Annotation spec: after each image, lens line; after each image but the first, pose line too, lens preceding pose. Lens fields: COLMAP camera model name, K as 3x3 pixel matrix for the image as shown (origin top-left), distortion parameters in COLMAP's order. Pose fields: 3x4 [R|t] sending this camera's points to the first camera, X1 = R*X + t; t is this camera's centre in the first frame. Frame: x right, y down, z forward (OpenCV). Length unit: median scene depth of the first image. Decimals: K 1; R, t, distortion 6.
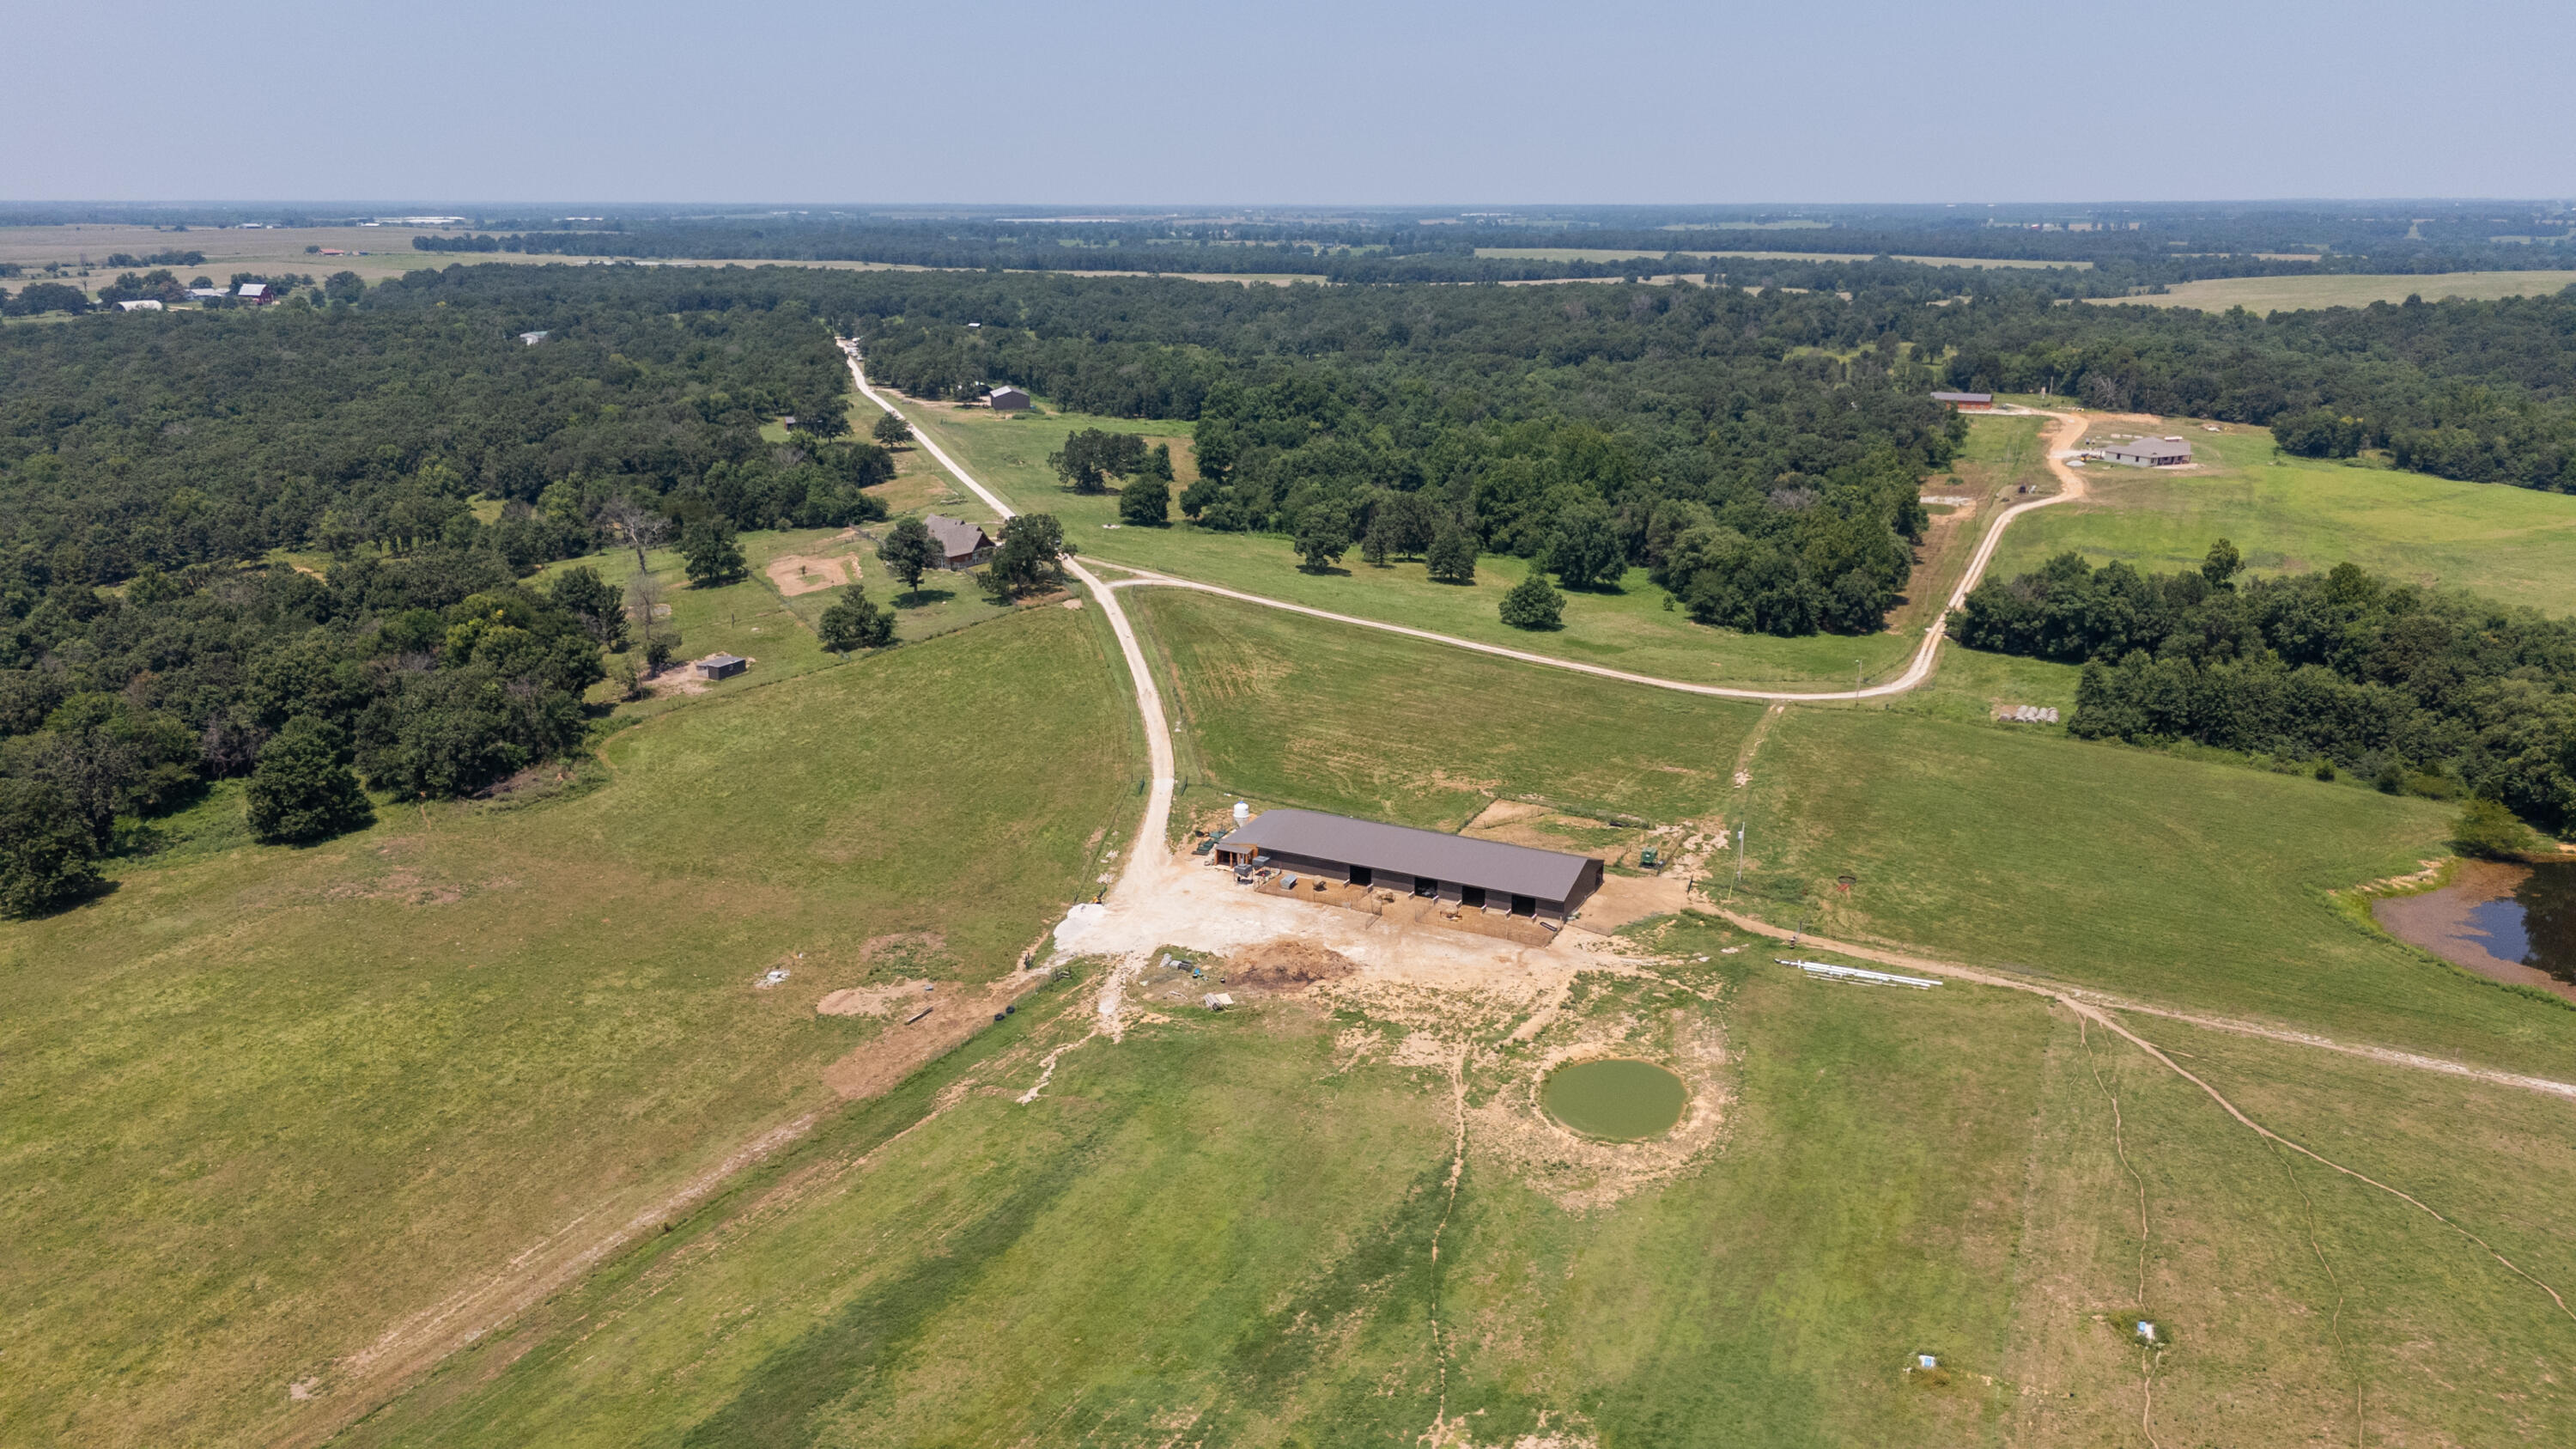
lens RADIAL K [[1906.3, 0, 1298.8], [0, 1906.3, 730.9], [0, 0, 1]] dist [0.062289, -0.065419]
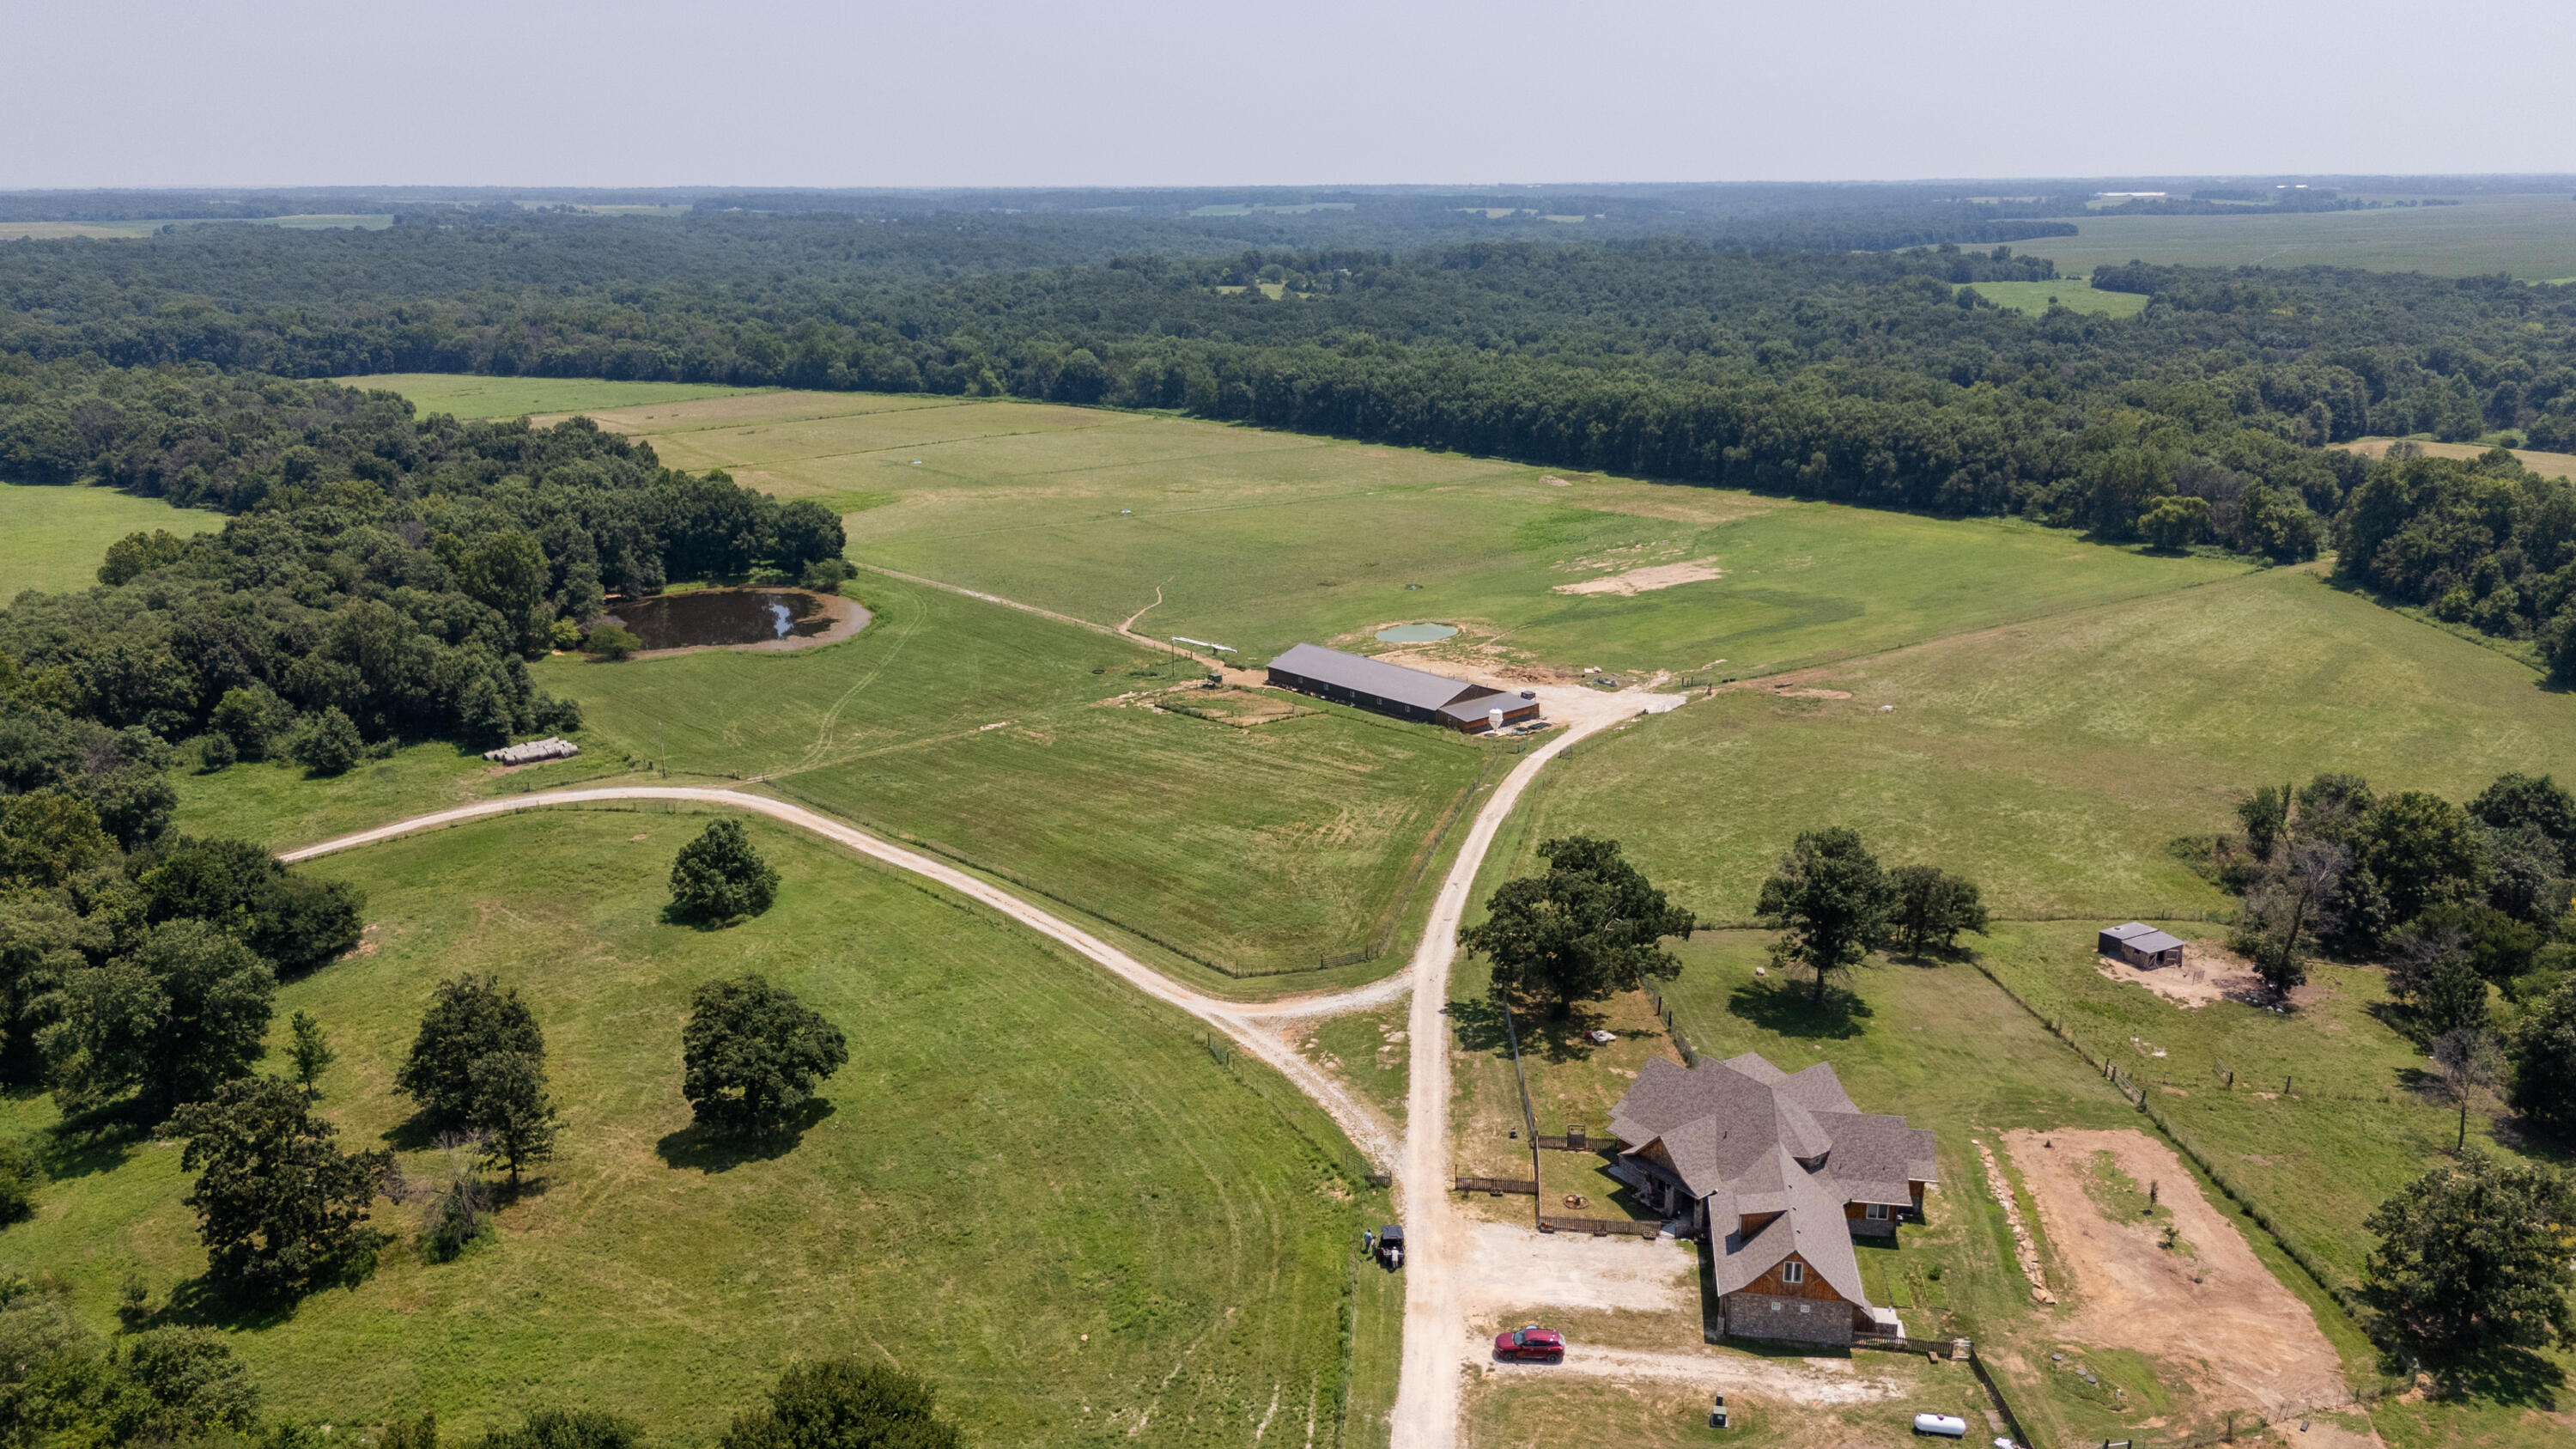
lens RADIAL K [[1898.8, 0, 1295.0], [0, 1898.8, 737.4], [0, 0, 1]] dist [0.074734, -0.074569]
pose [[-0.915887, -0.110432, 0.385948, -0.443568], [0.110908, 0.854388, 0.507661, -0.661852], [-0.385811, 0.507765, -0.770275, 2.398319]]
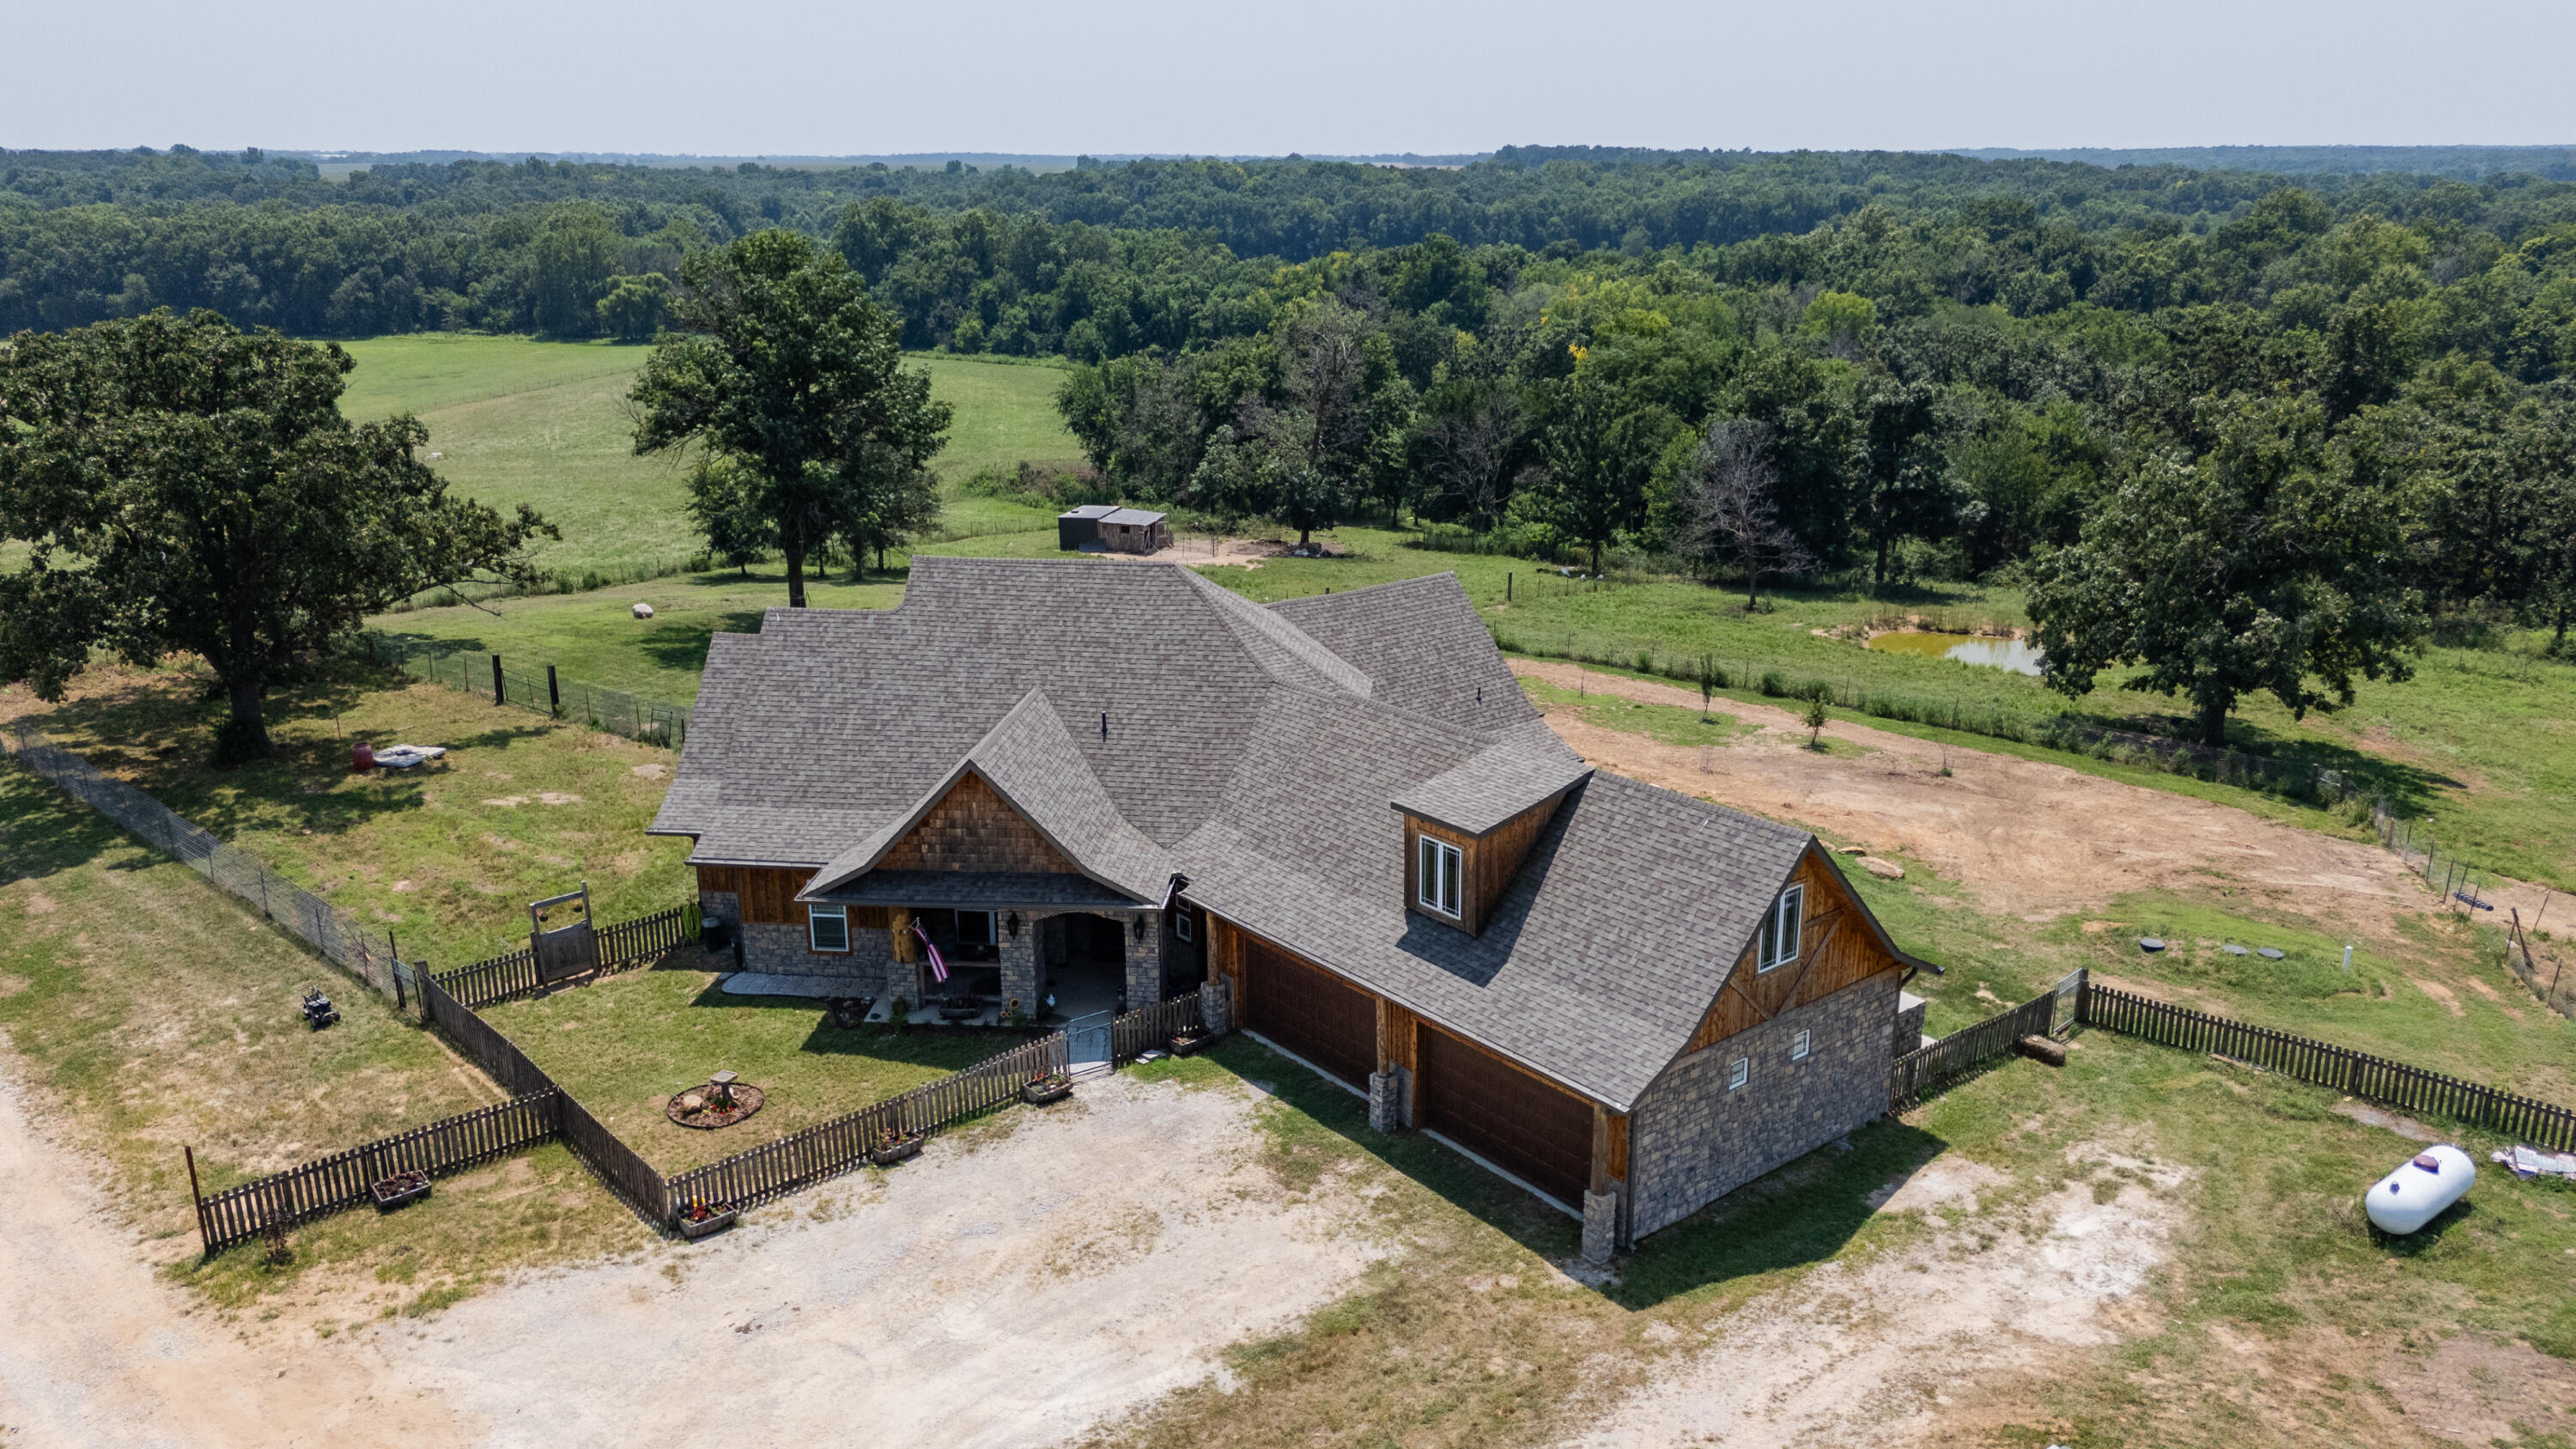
lens RADIAL K [[1898.8, 0, 1295.0], [0, 1898.8, 737.4], [0, 0, 1]] dist [0.074734, -0.074569]
pose [[-0.909892, 0.122383, -0.396383, -0.279028], [-0.108670, 0.851814, 0.512449, -0.309202], [0.400360, 0.509348, -0.761759, 2.078099]]
